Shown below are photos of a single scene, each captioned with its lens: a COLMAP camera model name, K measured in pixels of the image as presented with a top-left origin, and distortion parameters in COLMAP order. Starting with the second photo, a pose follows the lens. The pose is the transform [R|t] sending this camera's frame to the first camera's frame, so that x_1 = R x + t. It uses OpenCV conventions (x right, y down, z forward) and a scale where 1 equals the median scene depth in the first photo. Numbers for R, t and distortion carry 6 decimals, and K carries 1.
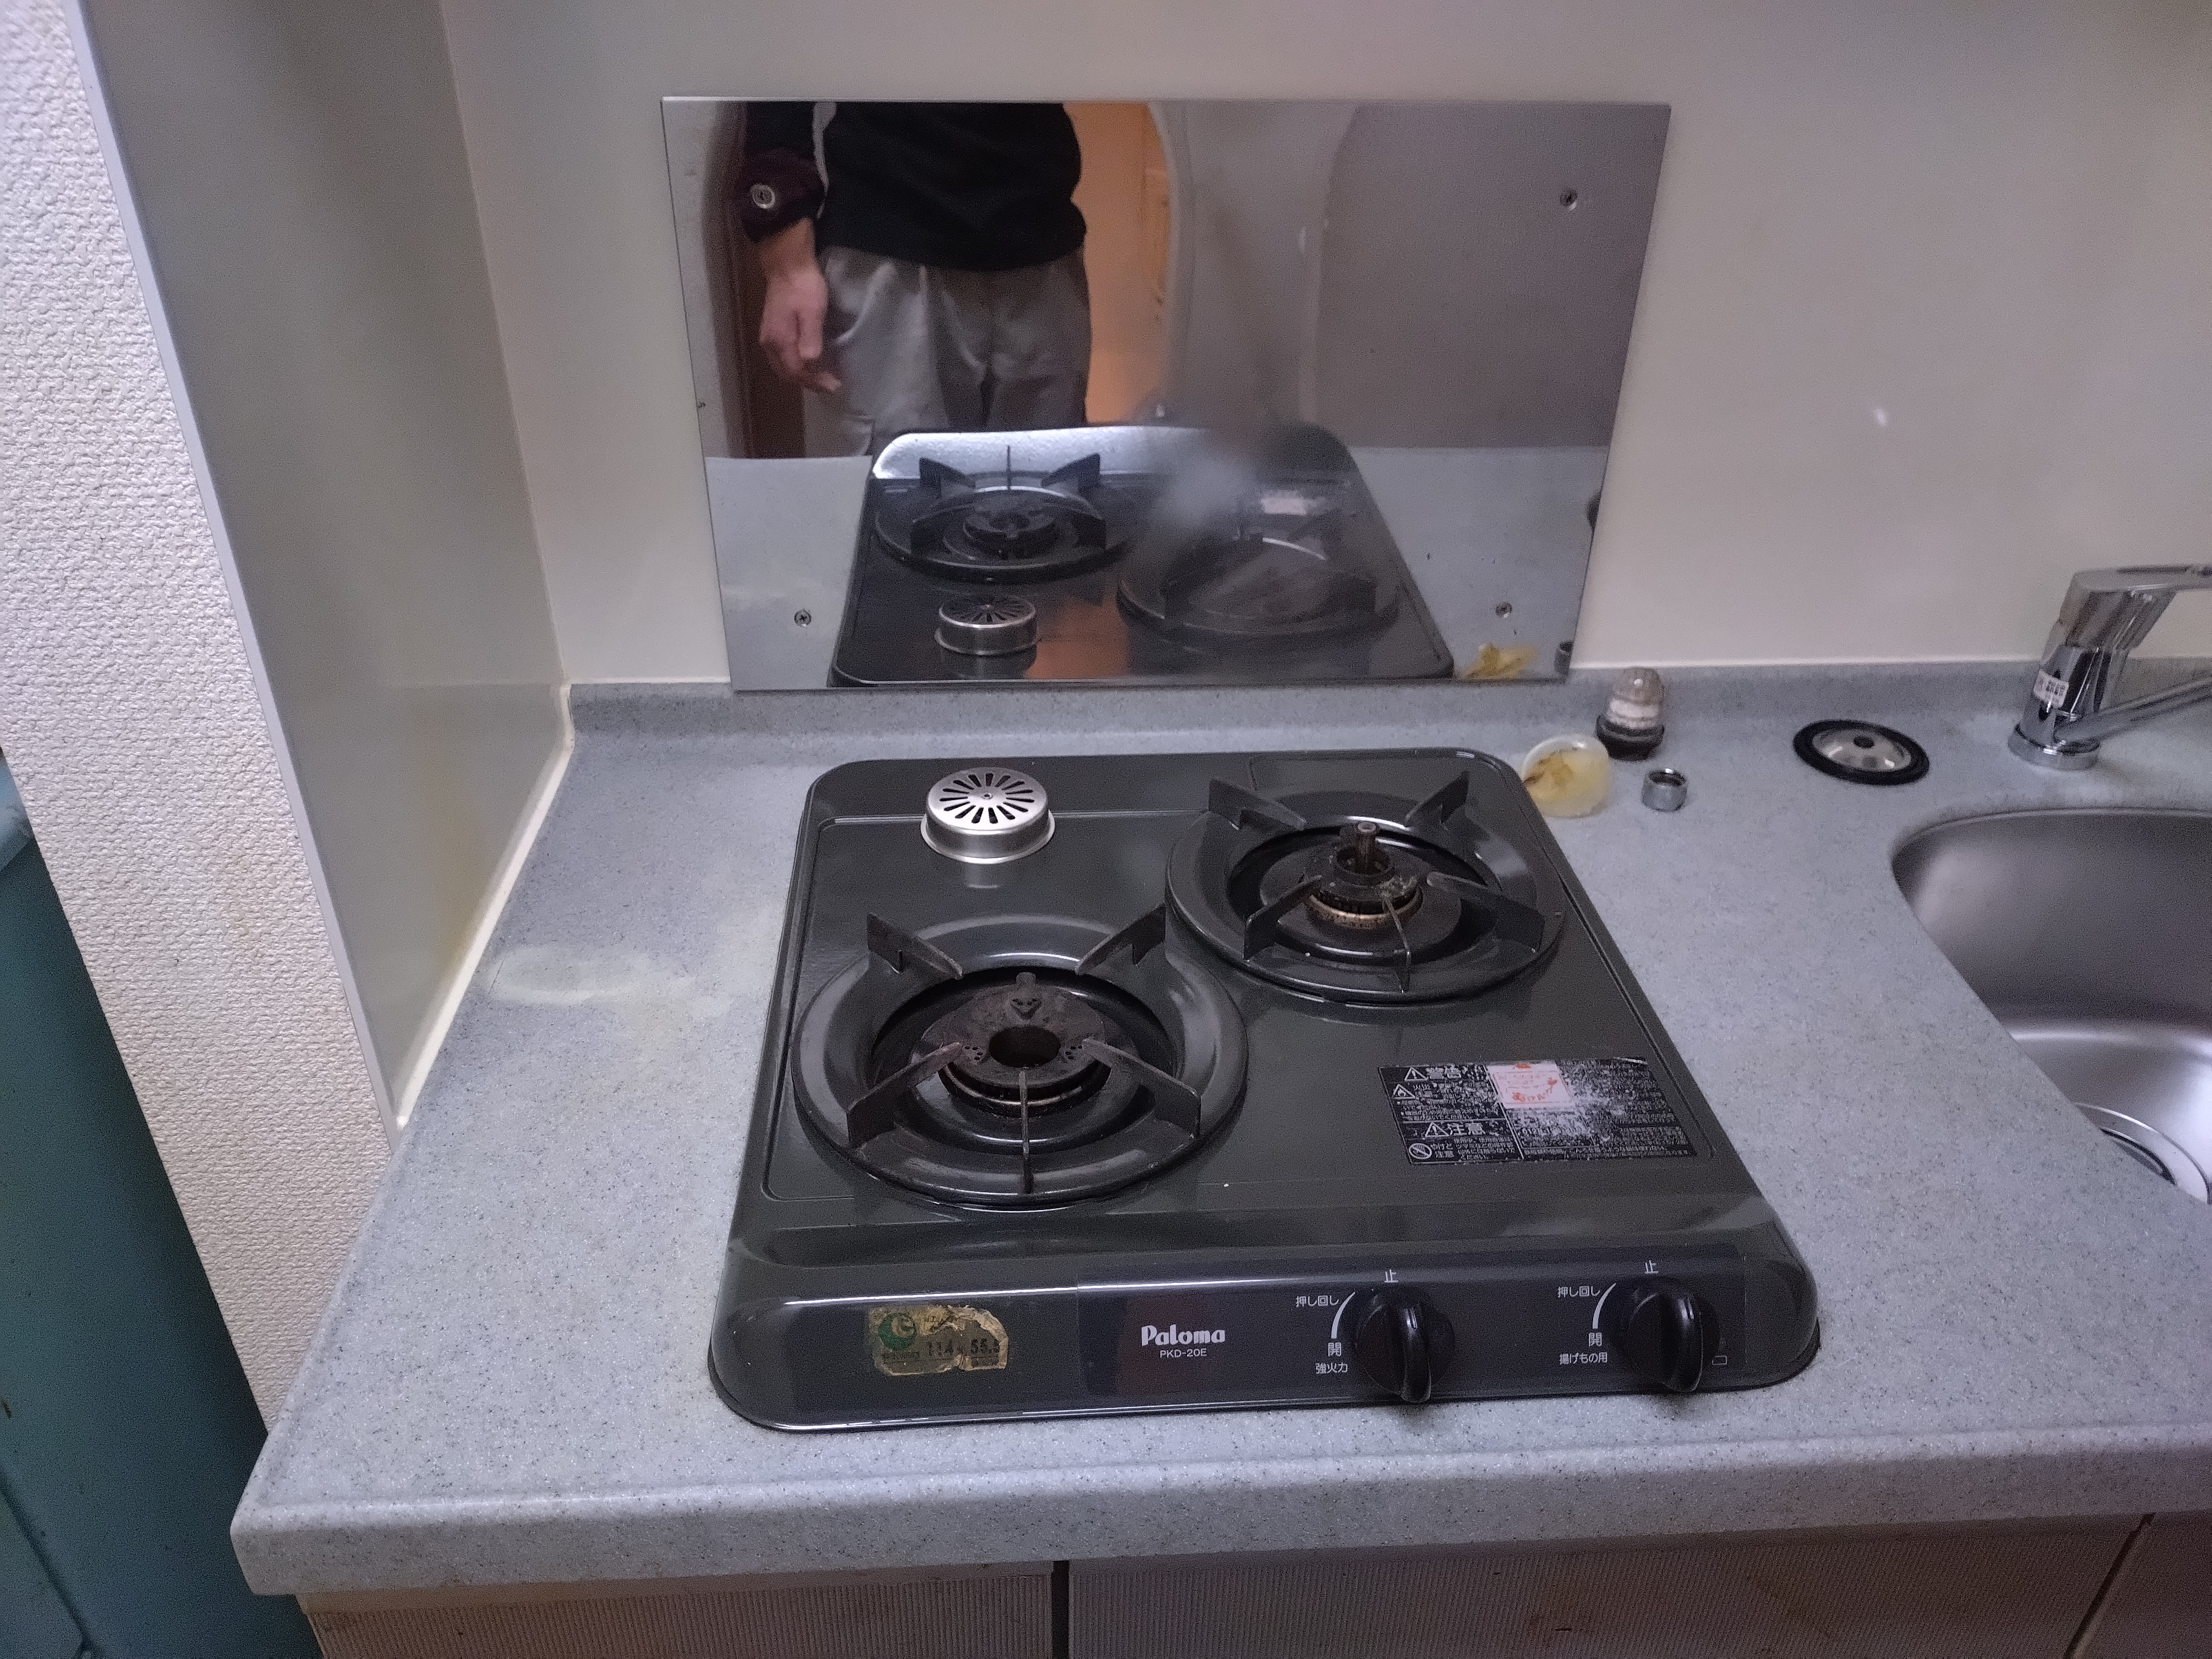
lens RADIAL K [[1659.3, 0, 1100.0], [0, 1659.3, 835.9], [0, 0, 1]] dist [0.015704, -0.010080]
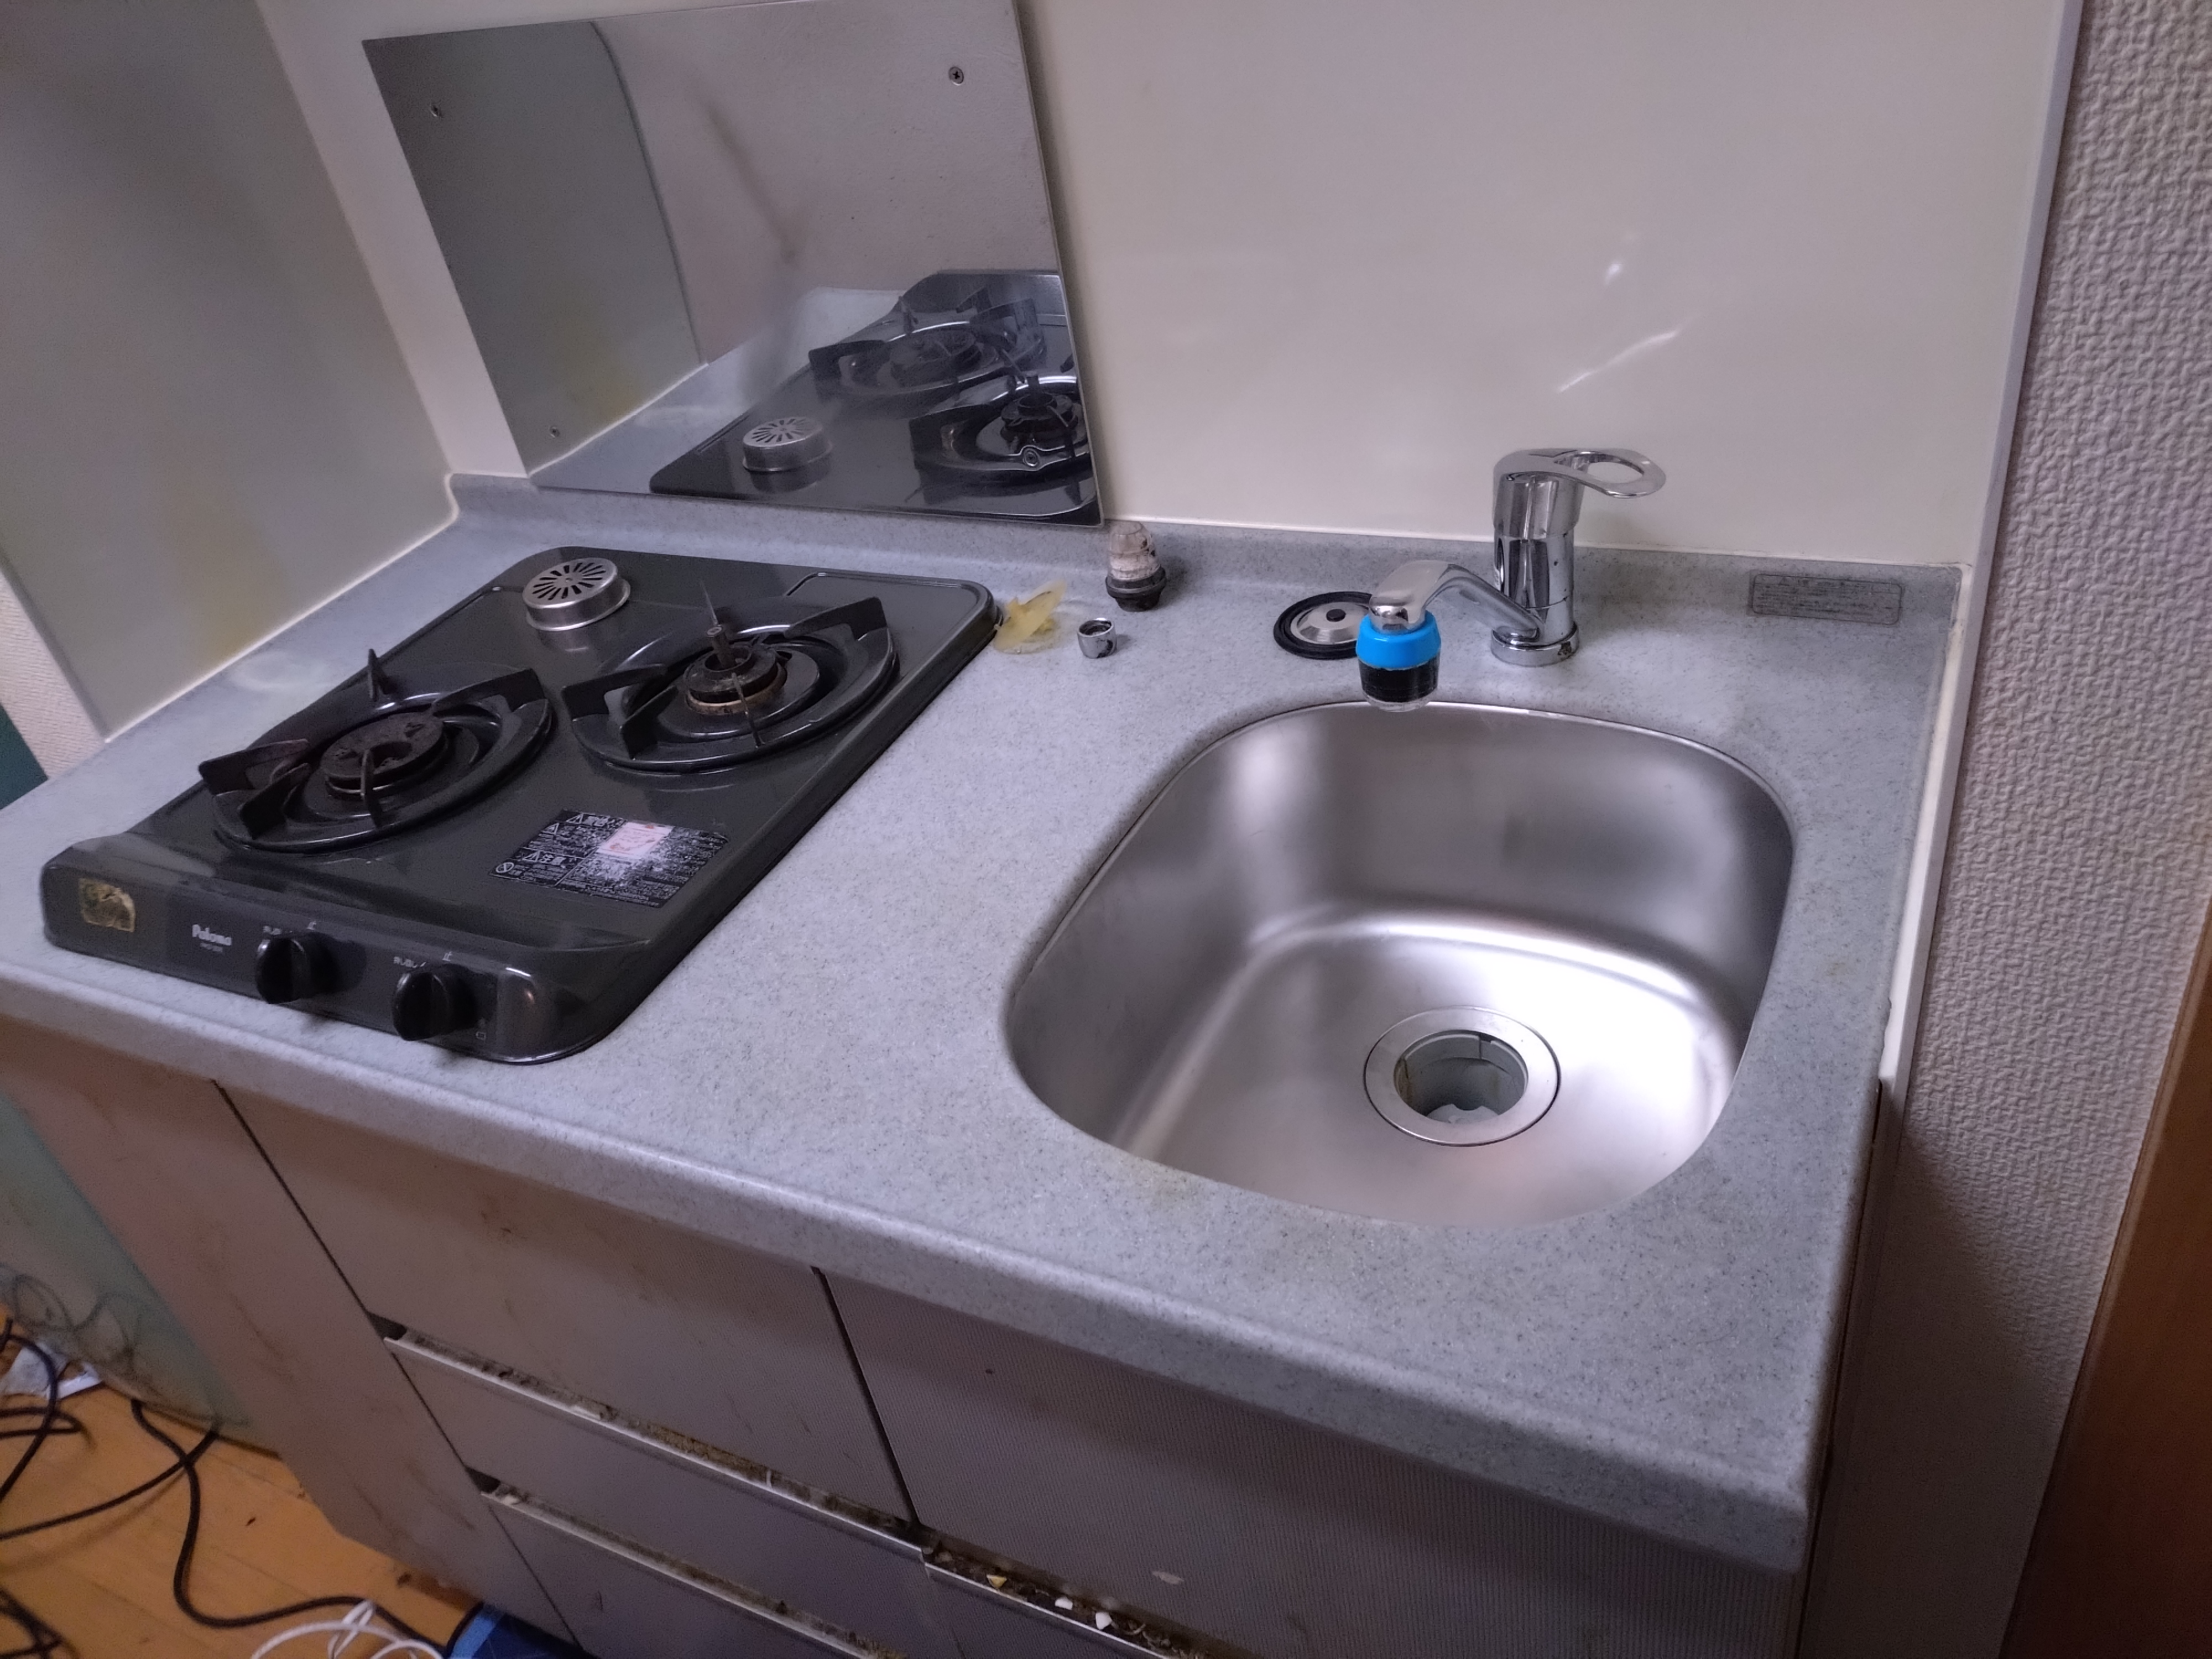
lens RADIAL K [[1659.3, 0, 1104.0], [0, 1659.3, 828.1], [0, 0, 1]] dist [0.015704, -0.010080]
pose [[0.864293, 0.162707, -0.475945, 0.995503], [-0.114041, 0.984982, 0.129635, -0.051923], [0.489889, -0.057766, 0.869869, 0.077527]]
